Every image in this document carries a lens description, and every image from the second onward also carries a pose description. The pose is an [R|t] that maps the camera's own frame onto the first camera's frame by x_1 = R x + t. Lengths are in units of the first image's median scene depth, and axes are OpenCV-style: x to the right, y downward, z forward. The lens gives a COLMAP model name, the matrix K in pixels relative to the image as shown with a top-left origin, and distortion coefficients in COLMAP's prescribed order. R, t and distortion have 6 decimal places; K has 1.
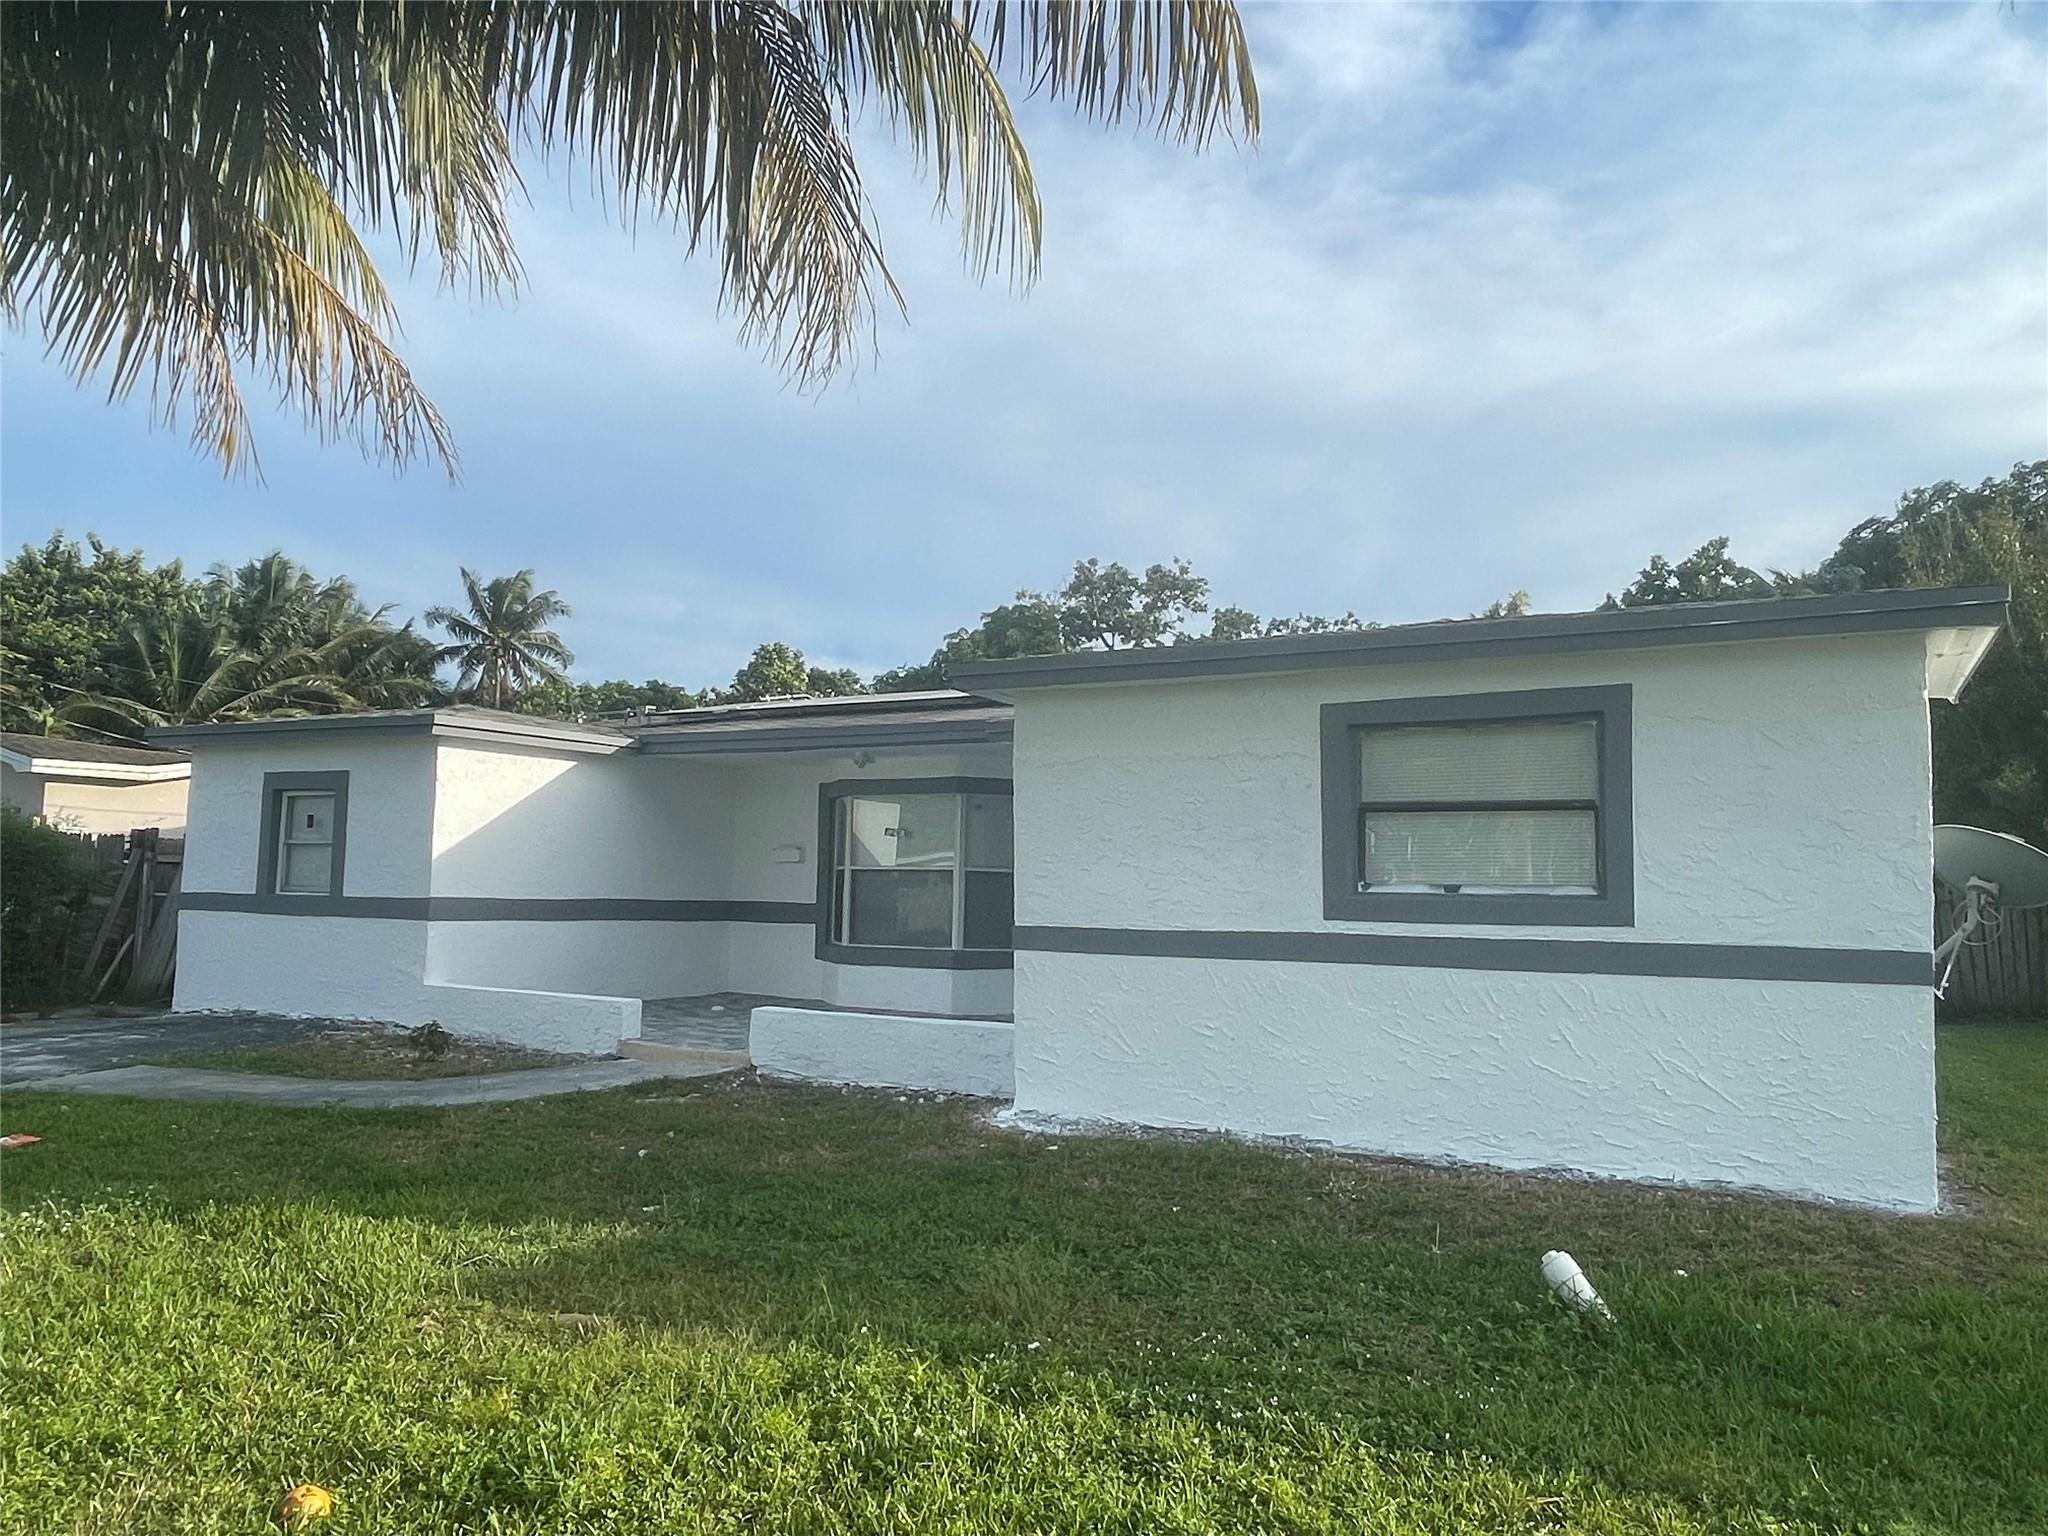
lens RADIAL K [[1465.6, 0, 1024.0], [0, 1465.6, 768.0], [0, 0, 1]] dist [0.028371, -0.053388]
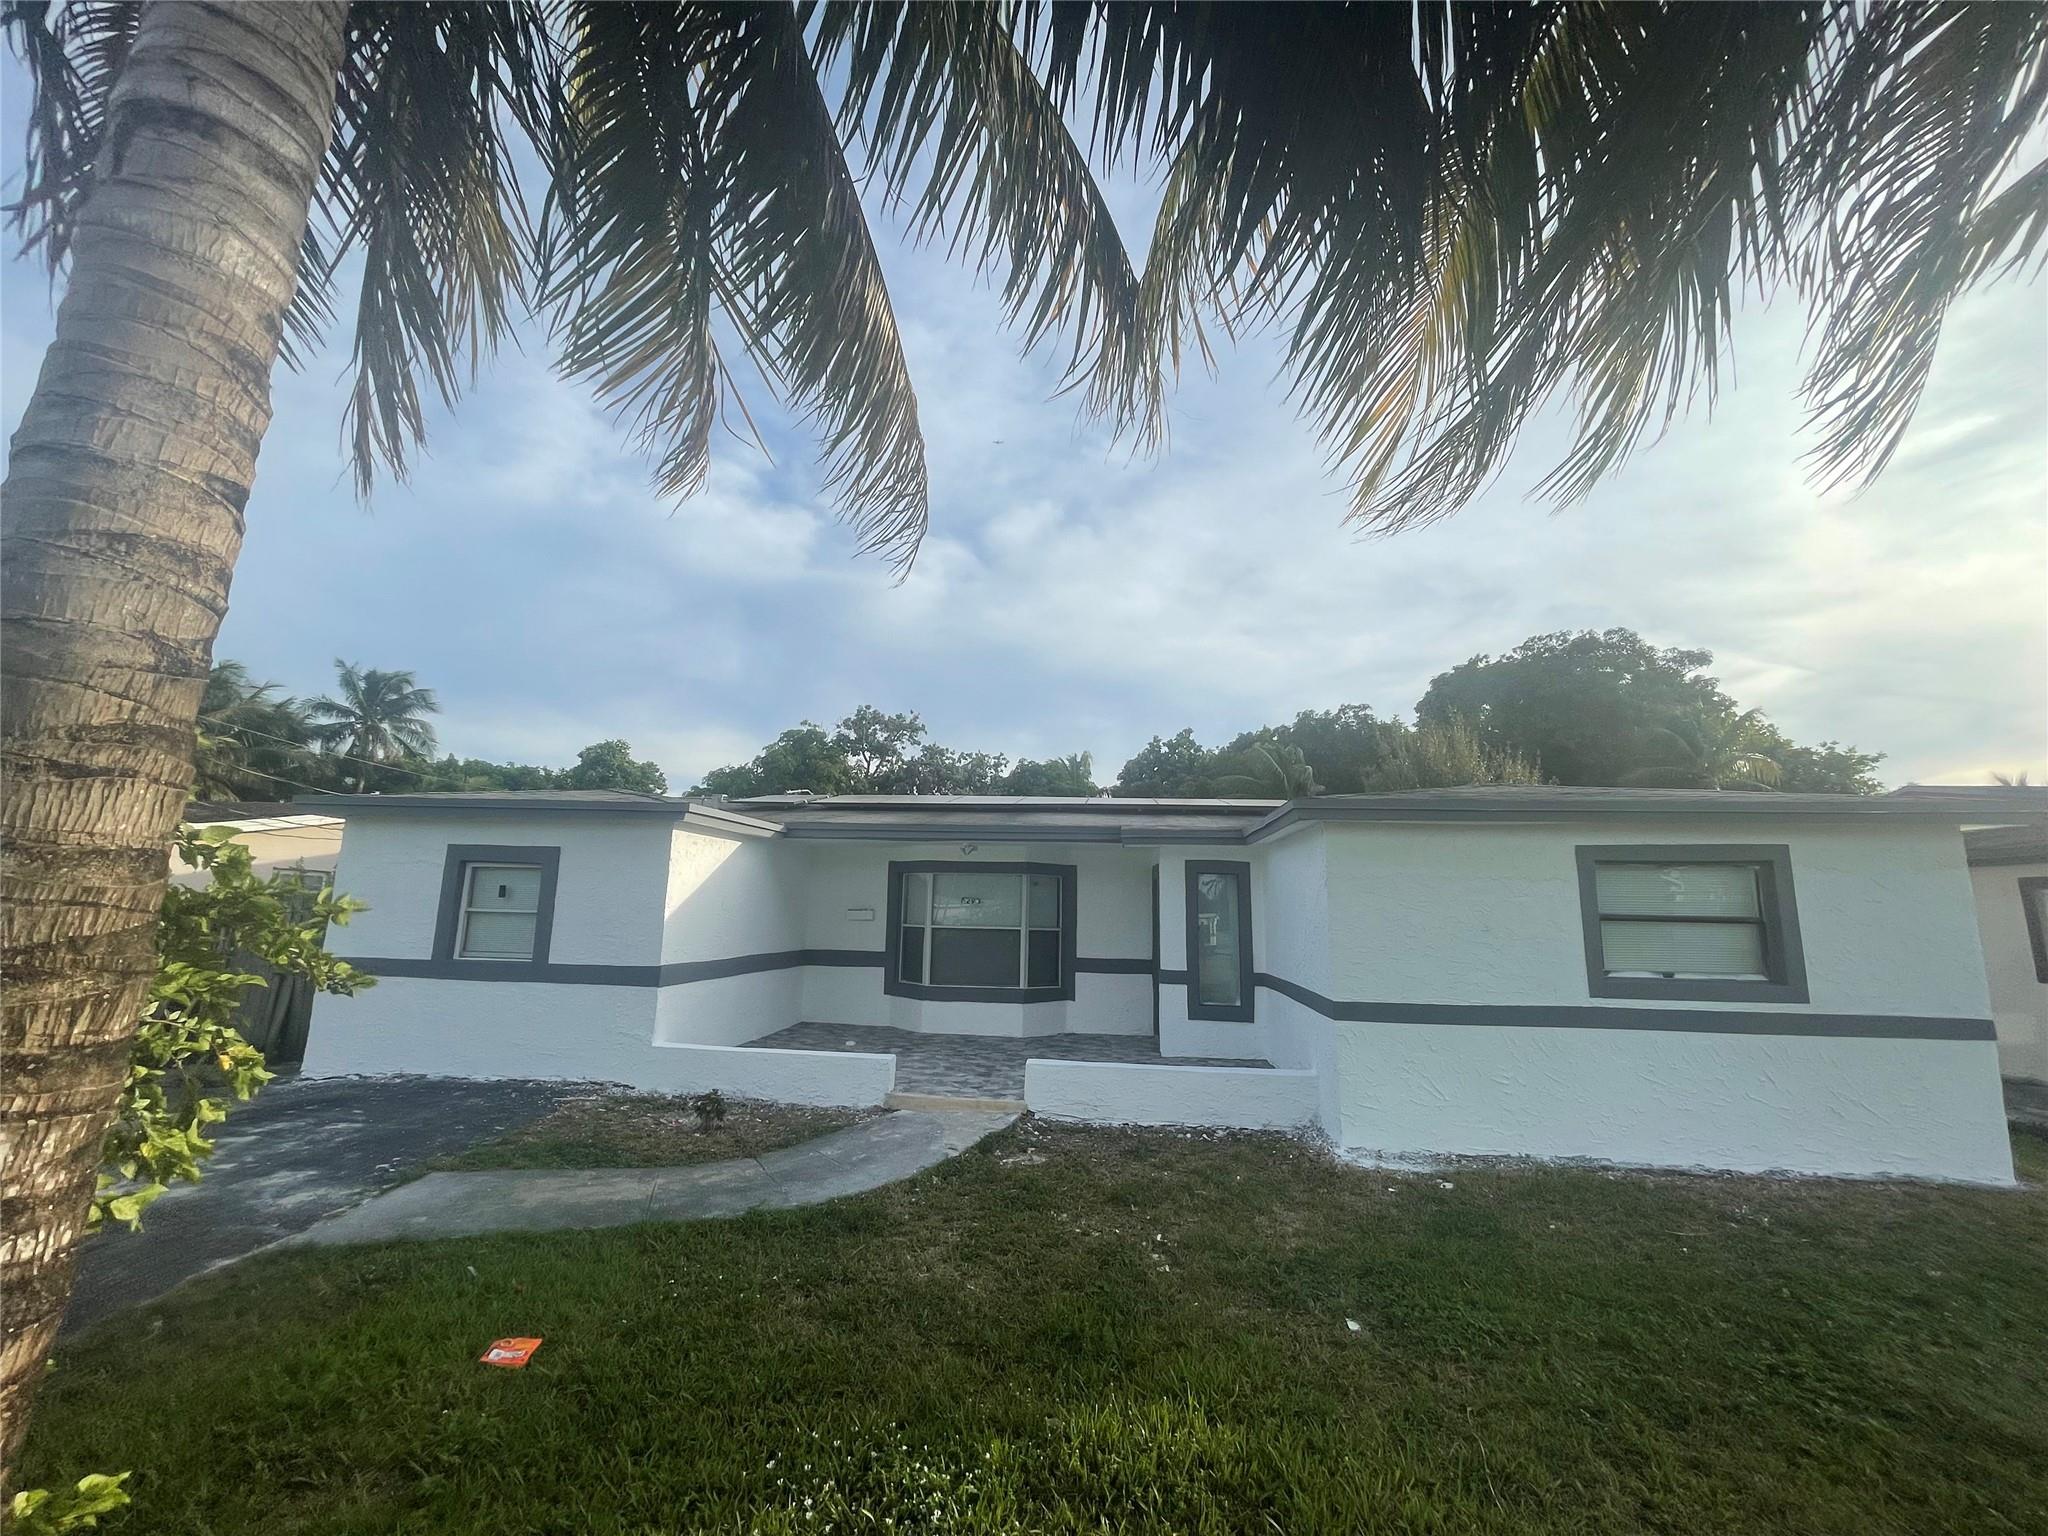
lens RADIAL K [[831.4, 0, 1024.0], [0, 831.4, 768.0], [0, 0, 1]] dist [-0.002819, -0.000042]
pose [[0.917129, 0.068763, 0.392615, -0.468696], [-0.038650, 0.995707, -0.084105, -0.021890], [-0.396712, 0.061960, 0.915849, 0.346704]]
